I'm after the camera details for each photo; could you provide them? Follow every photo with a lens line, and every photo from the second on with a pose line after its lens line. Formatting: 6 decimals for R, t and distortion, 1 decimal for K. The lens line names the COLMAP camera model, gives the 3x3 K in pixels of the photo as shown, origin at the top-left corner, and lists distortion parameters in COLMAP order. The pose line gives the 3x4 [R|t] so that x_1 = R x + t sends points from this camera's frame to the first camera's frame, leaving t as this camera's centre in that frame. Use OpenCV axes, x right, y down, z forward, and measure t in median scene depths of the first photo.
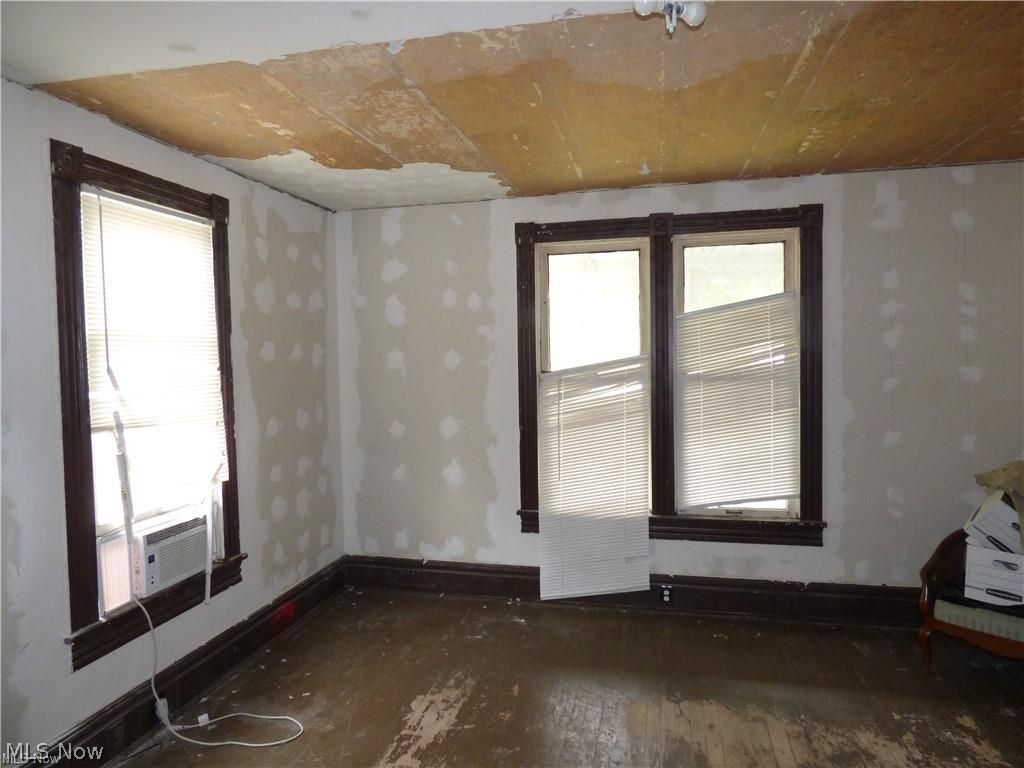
lens RADIAL K [[631.2, 0, 512.0], [0, 631.2, 384.0], [0, 0, 1]] dist [0.007892, 0.002585]
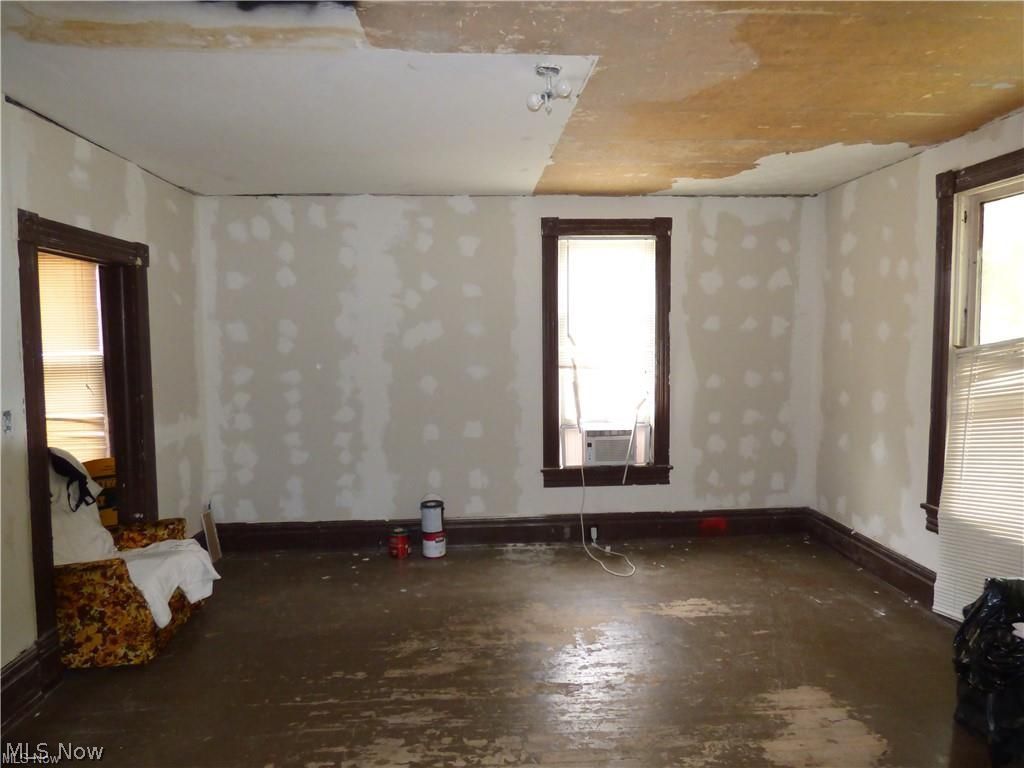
lens RADIAL K [[624.6, 0, 512.0], [0, 624.6, 384.0], [0, 0, 1]] dist [-0.032077, 0.000100]
pose [[0.288669, 0.088938, -0.953289, 0.747096], [-0.040481, 0.995920, 0.080657, -0.014037], [0.956573, 0.015307, 0.291091, 0.226606]]
